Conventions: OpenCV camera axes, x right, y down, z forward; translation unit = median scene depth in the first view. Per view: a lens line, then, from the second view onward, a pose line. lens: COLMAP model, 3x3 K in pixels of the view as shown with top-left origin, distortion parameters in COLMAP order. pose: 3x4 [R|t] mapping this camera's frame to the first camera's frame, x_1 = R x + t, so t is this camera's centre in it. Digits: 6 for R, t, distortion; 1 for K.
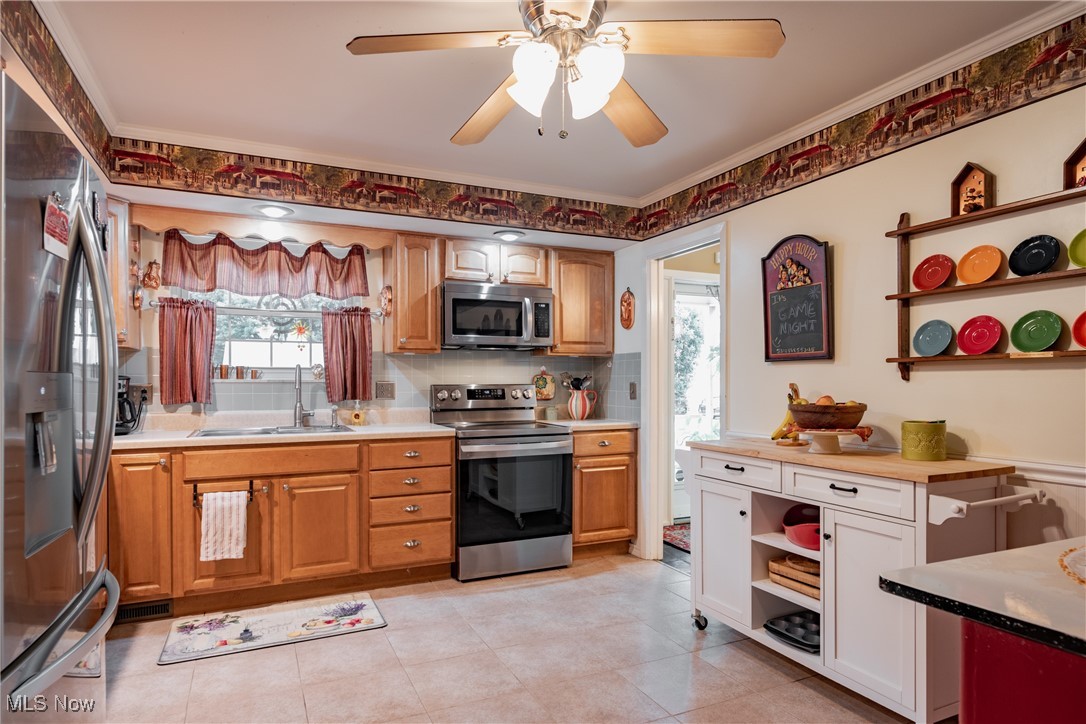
lens RADIAL K [[623.2, 0, 547.6], [0, 623.2, 383.9], [0, 0, 1]] dist [0.002031, 0.000039]
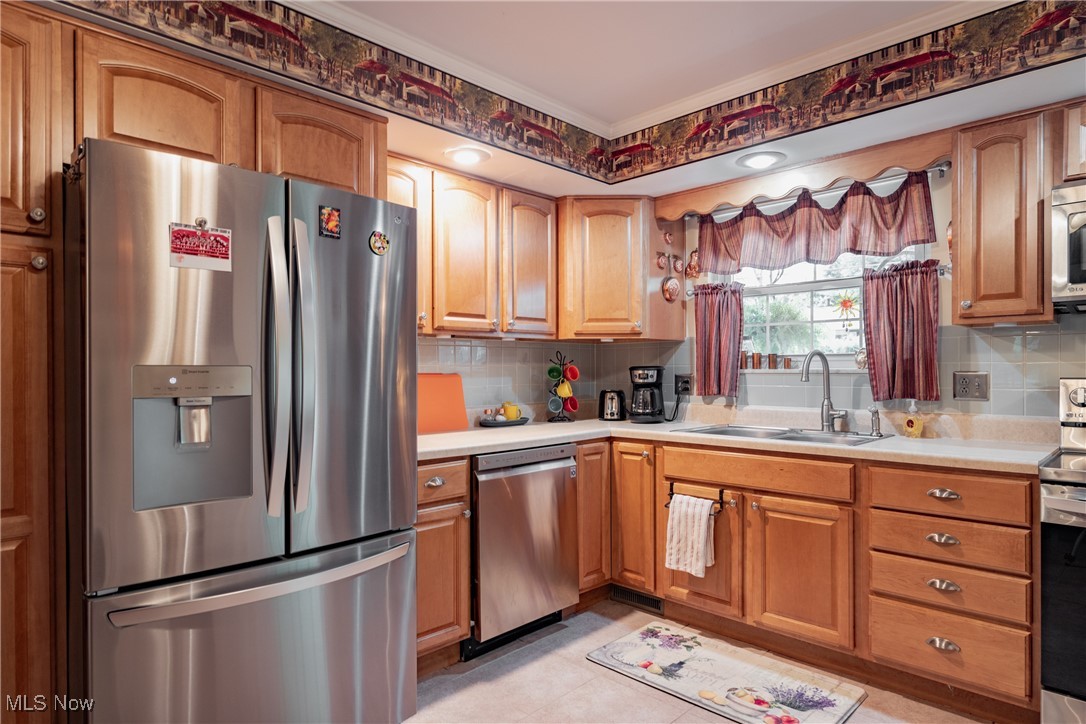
lens RADIAL K [[622.1, 0, 540.8], [0, 622.1, 373.3], [0, 0, 1]] dist [0.000802, 0.000593]
pose [[0.346925, 0.003434, -0.937887, 0.212003], [-0.002706, 0.999993, 0.002660, -0.003548], [0.937889, 0.001615, 0.346931, 0.443092]]
